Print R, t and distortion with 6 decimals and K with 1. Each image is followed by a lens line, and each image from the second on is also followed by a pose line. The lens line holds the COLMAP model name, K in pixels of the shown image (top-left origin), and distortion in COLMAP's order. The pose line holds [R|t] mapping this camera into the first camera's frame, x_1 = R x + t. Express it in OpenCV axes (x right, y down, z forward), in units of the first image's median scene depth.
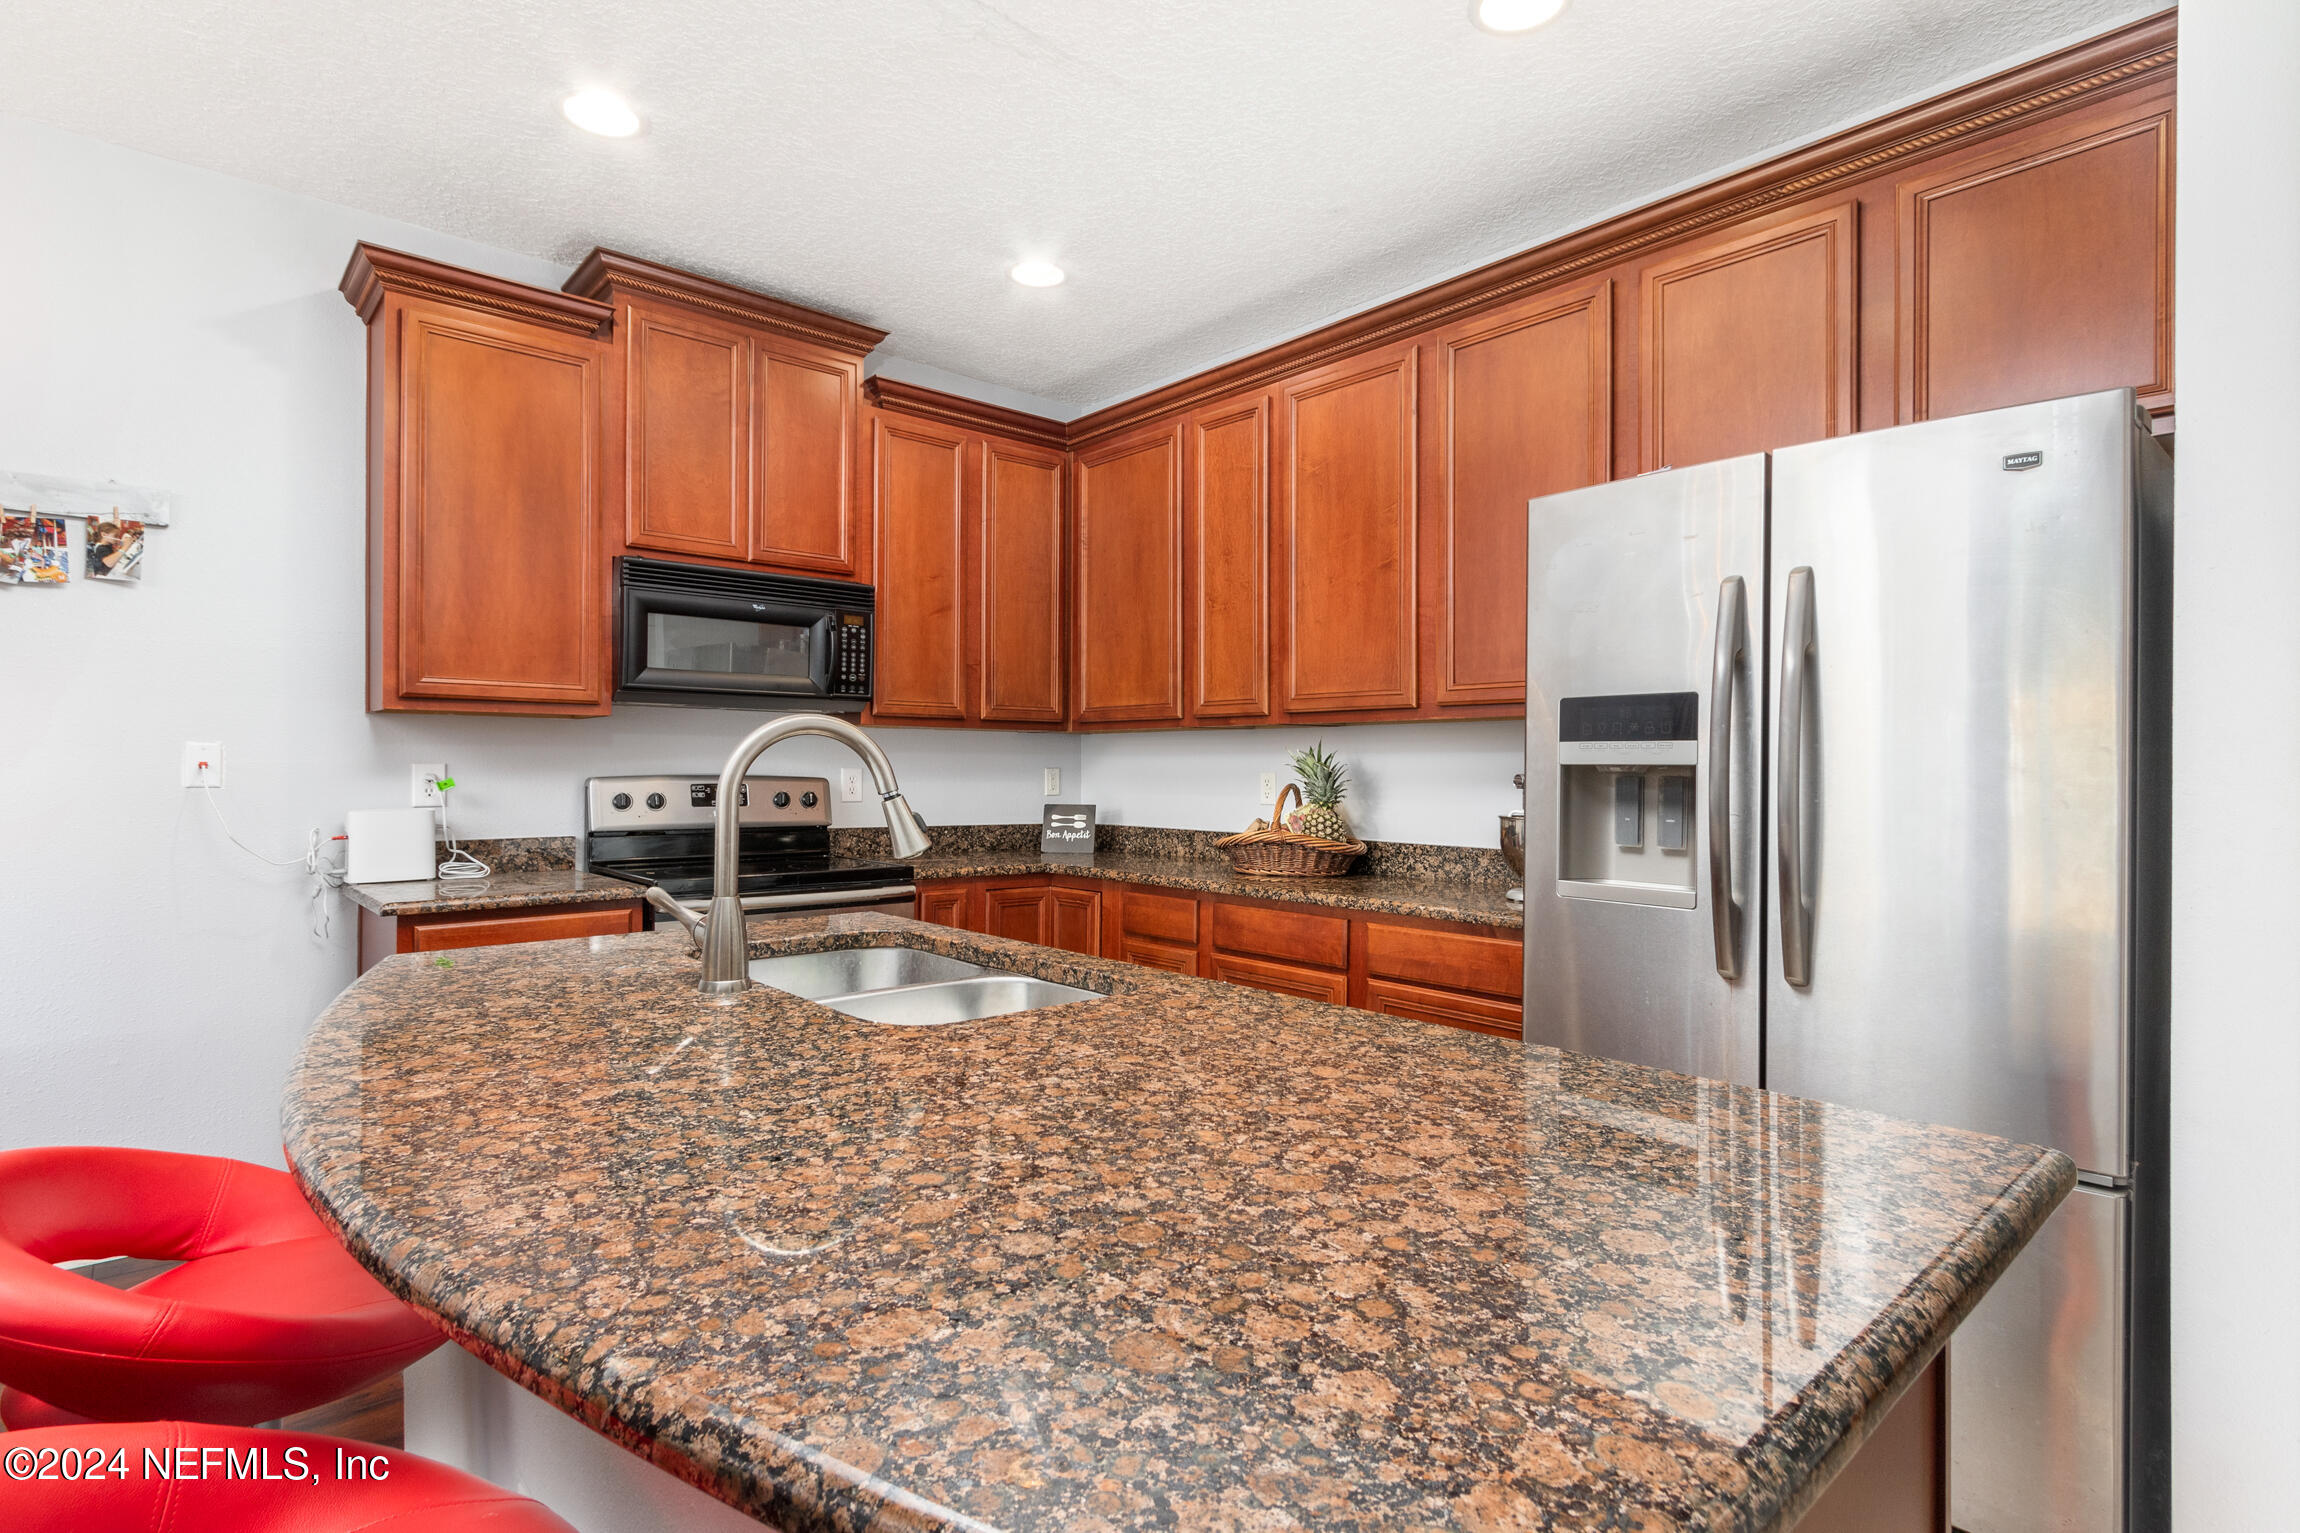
lens RADIAL K [[1075.9, 0, 1148.3], [0, 1075.9, 778.1], [0, 0, 1]] dist [0.003249, -0.000905]
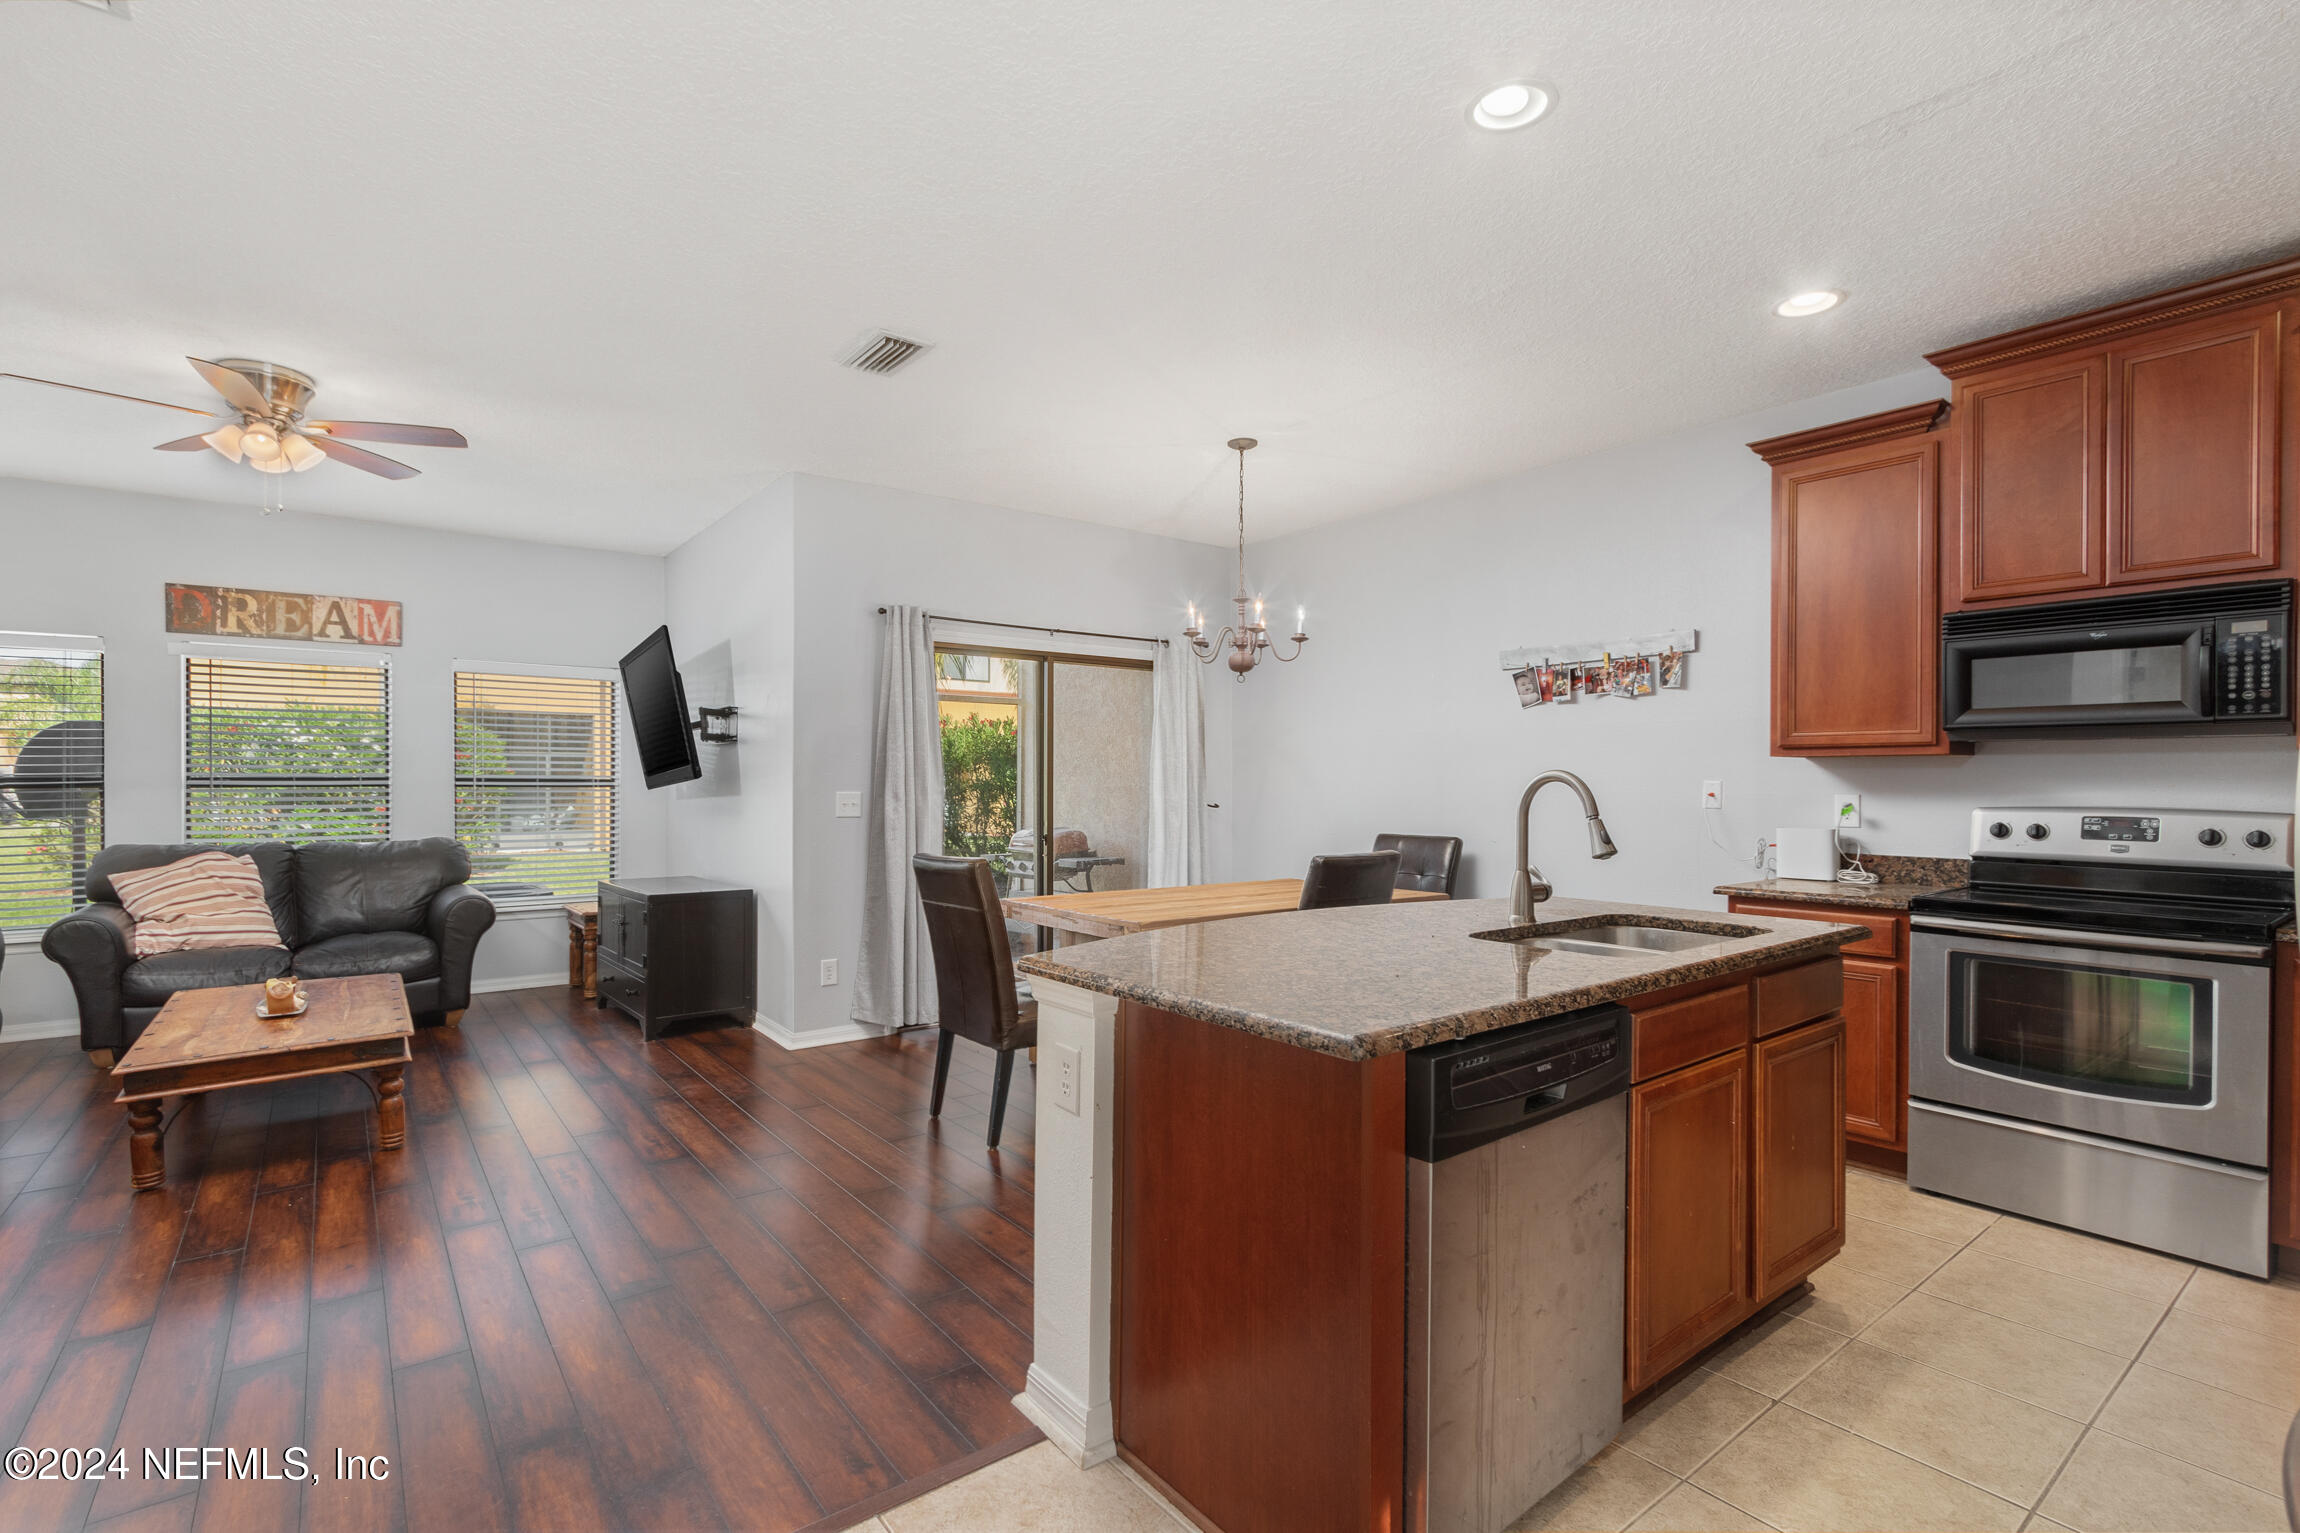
lens RADIAL K [[1075.9, 0, 1132.7], [0, 1075.9, 788.5], [0, 0, 1]] dist [0.003249, -0.000905]
pose [[-0.062569, 0.000166, -0.998041, 0.648224], [-0.013422, 0.999909, 0.001007, -0.009842], [0.997950, 0.013459, -0.062561, 0.195565]]
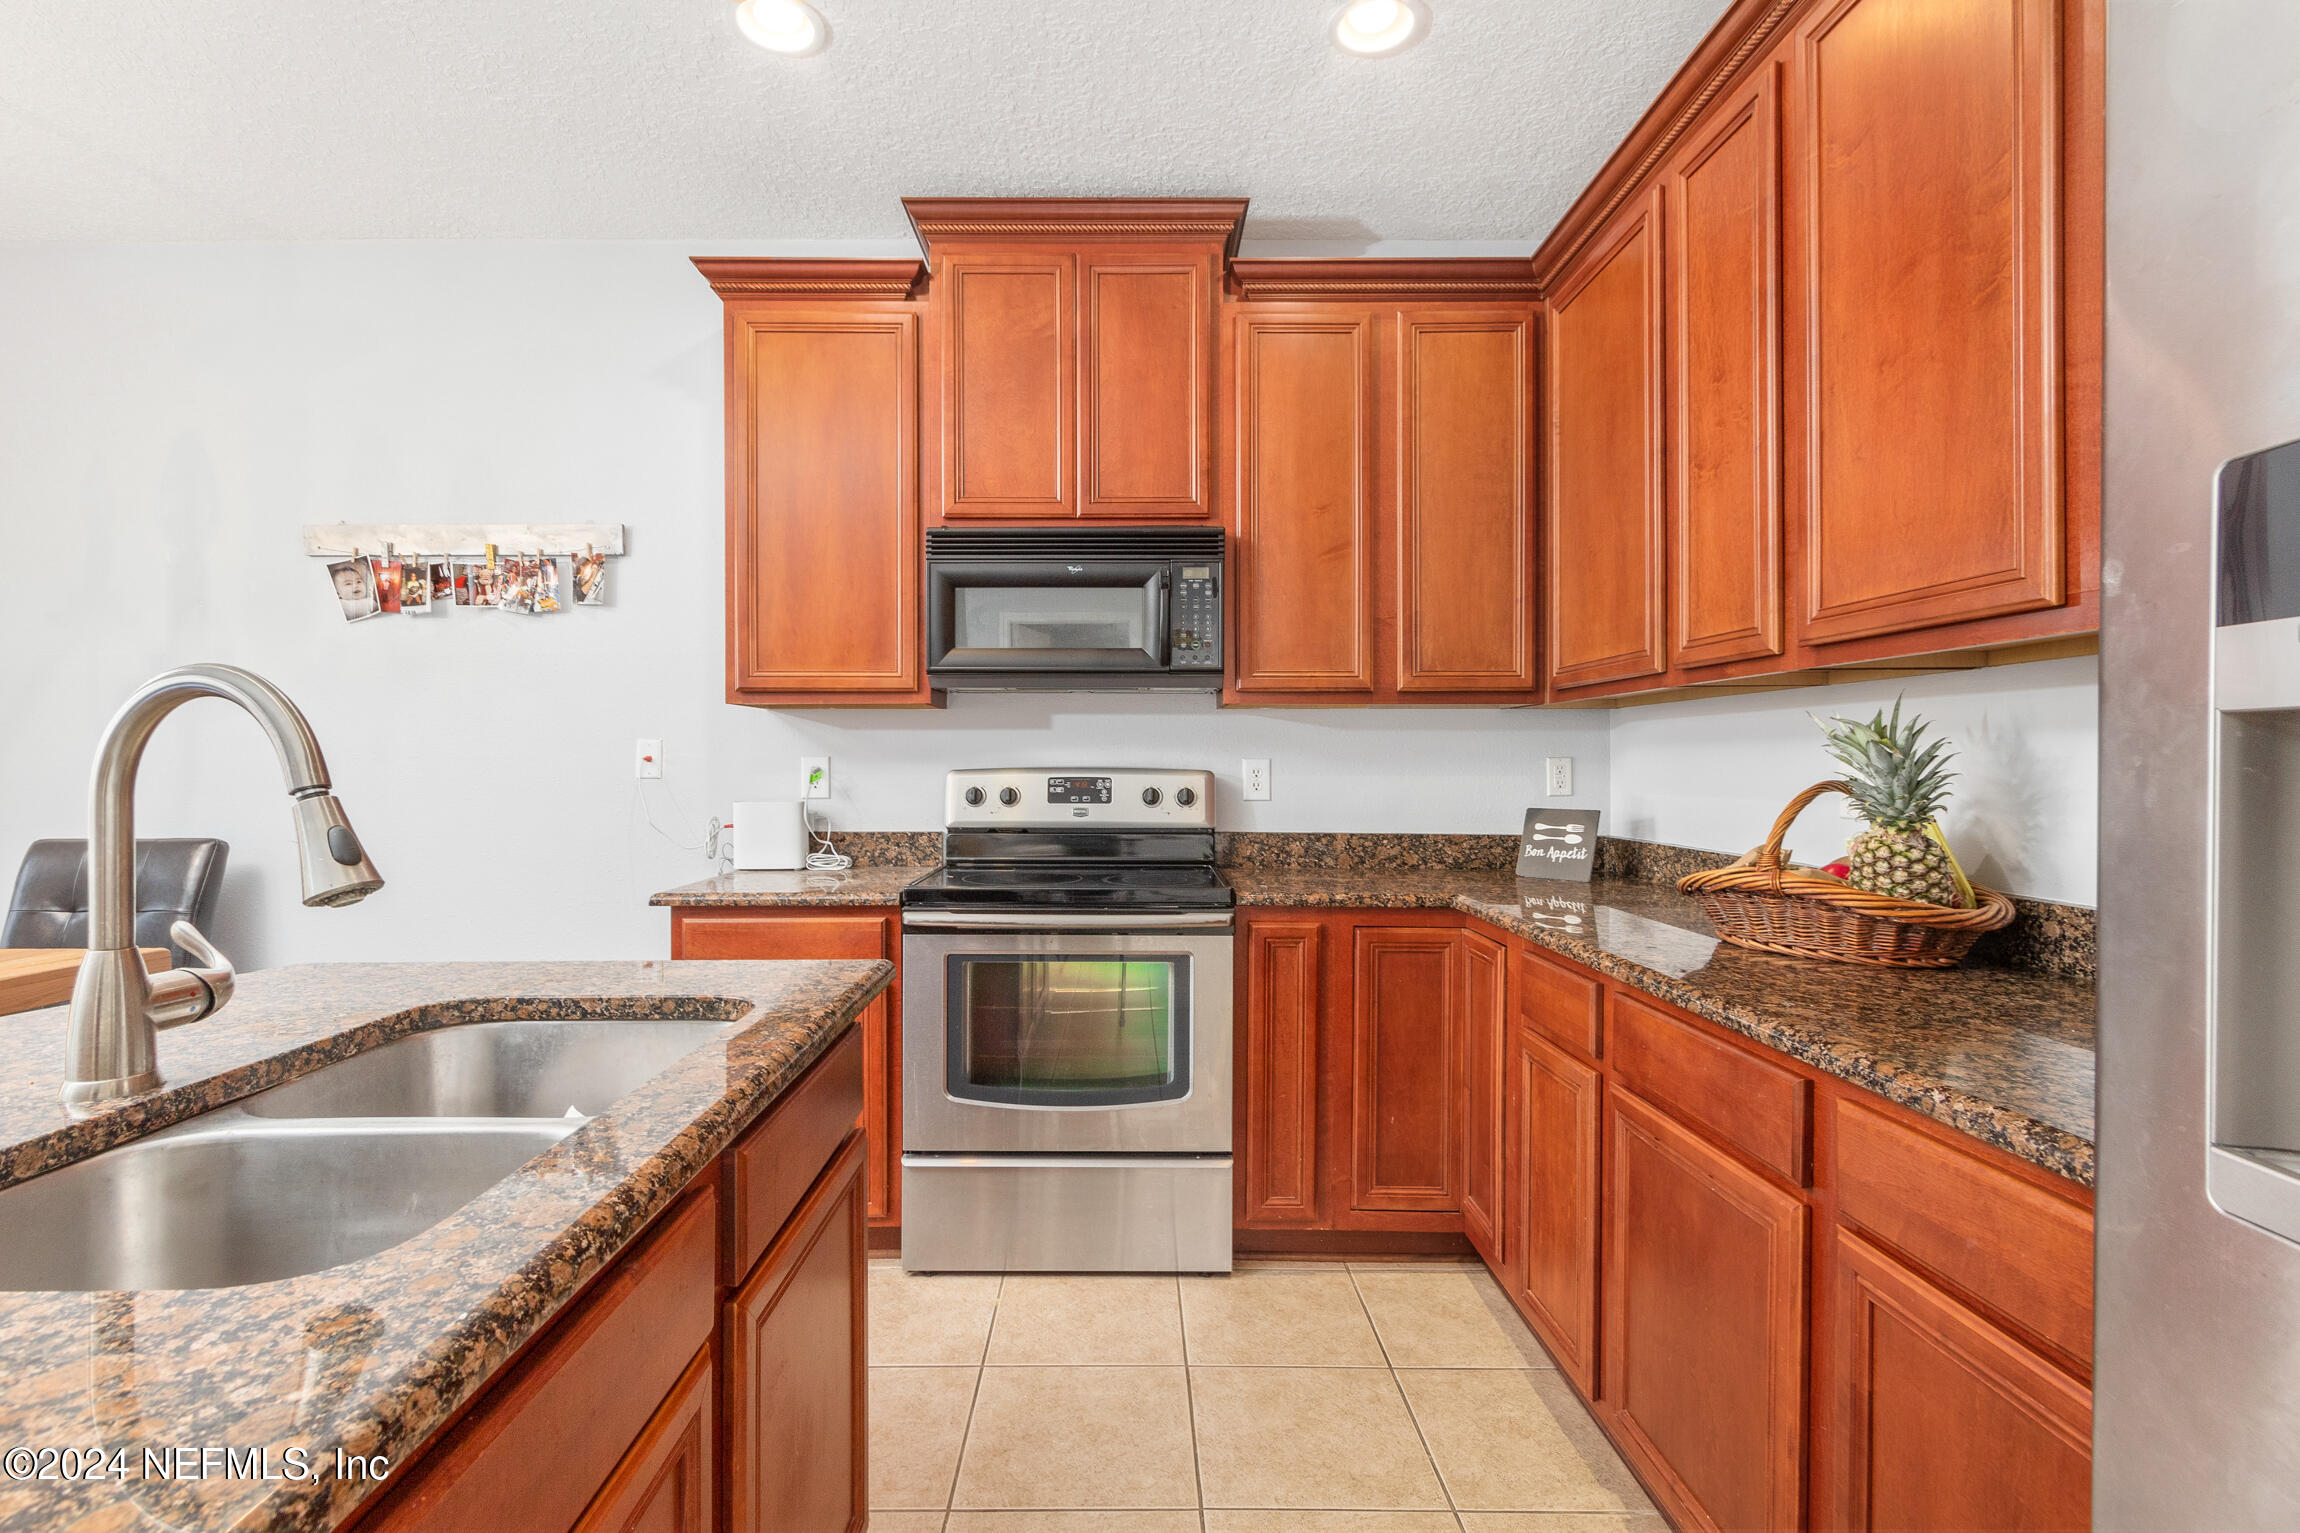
lens RADIAL K [[1075.9, 0, 1155.6], [0, 1075.9, 759.2], [0, 0, 1]] dist [0.003249, -0.000905]
pose [[0.761884, -0.007793, -0.647666, 0.227984], [-0.000879, 0.999914, -0.013066, 0.001638], [0.647712, 0.010524, 0.761812, 0.395217]]
